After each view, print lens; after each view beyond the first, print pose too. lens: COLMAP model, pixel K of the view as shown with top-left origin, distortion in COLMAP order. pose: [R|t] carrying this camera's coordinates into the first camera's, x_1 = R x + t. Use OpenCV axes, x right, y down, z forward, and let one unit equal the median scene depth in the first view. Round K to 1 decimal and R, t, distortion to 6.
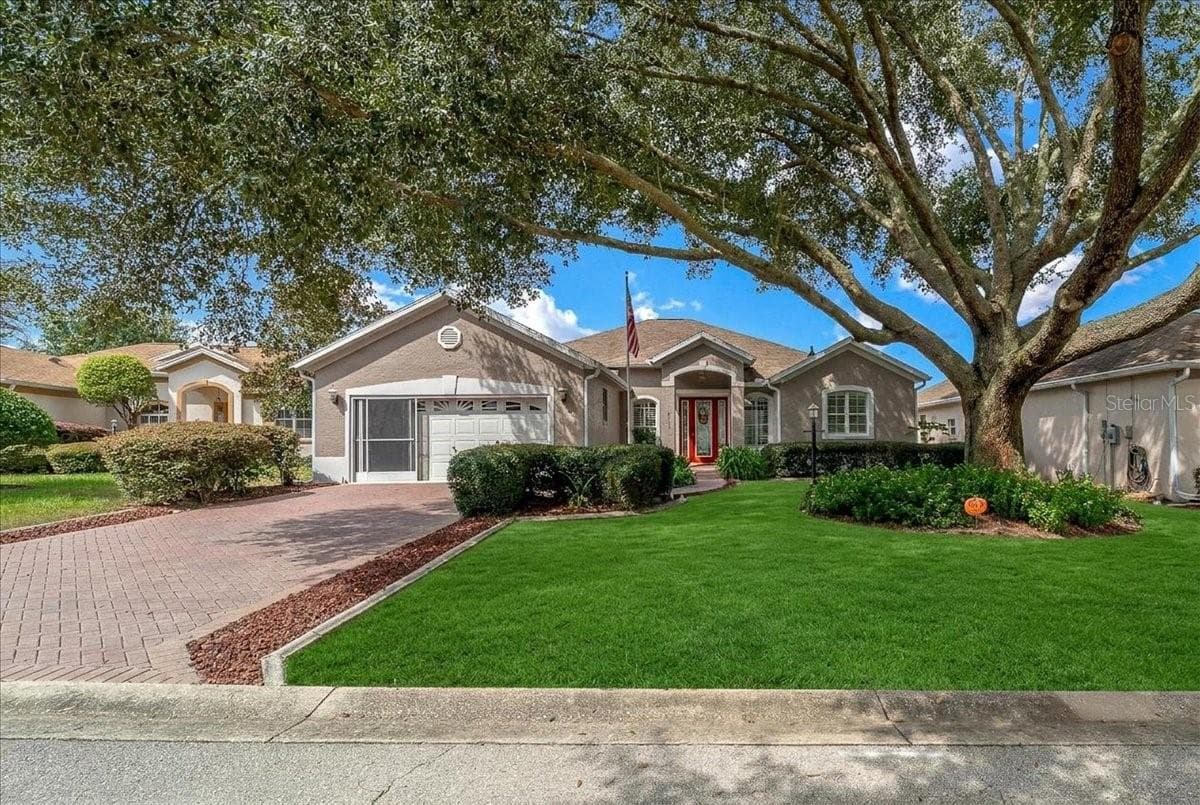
lens RADIAL K [[623.7, 0, 718.7], [0, 623.7, 426.8], [0, 0, 1]] dist [0.000270, -0.000187]
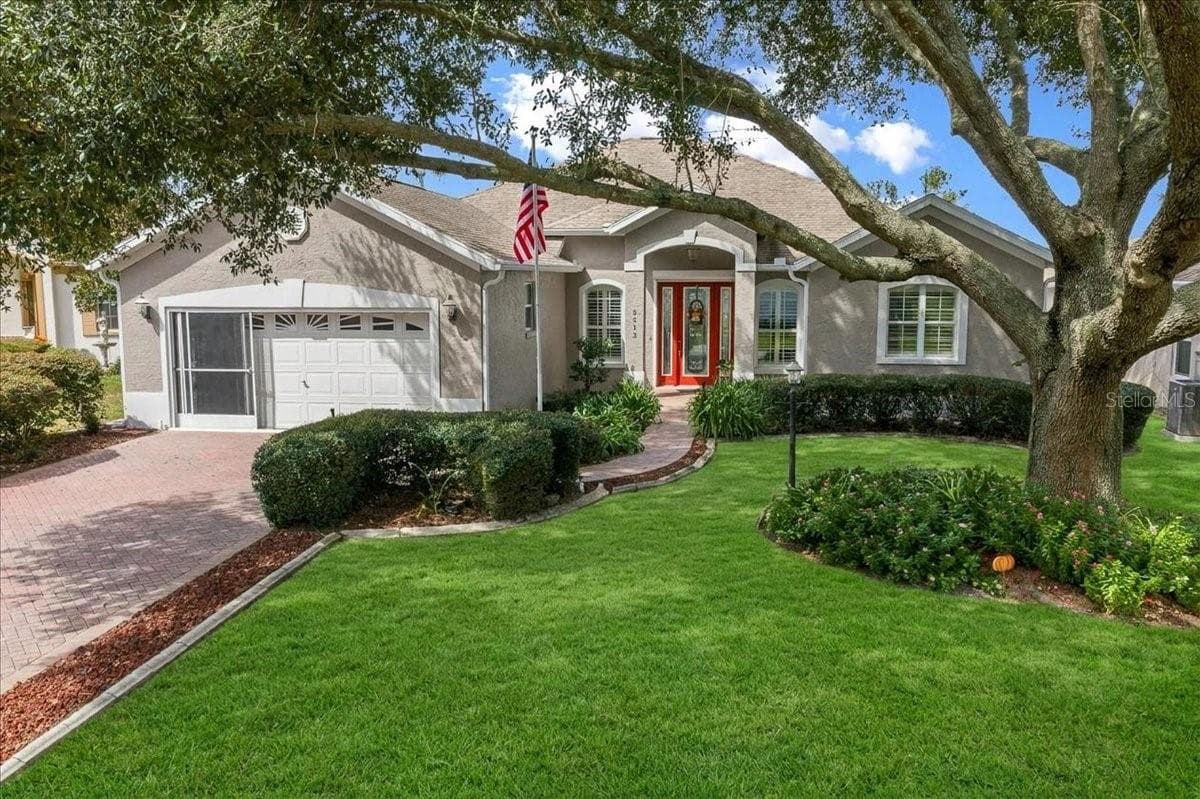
lens RADIAL K [[1022.0, 0, 604.6], [0, 1022.0, 399.9], [0, 0, 1]] dist [0.007618, -0.003444]
pose [[0.980716, 0.031554, -0.192874, 0.126742], [-0.003448, 0.989520, 0.144355, -0.114631], [0.195407, -0.140906, 0.970547, -0.047781]]
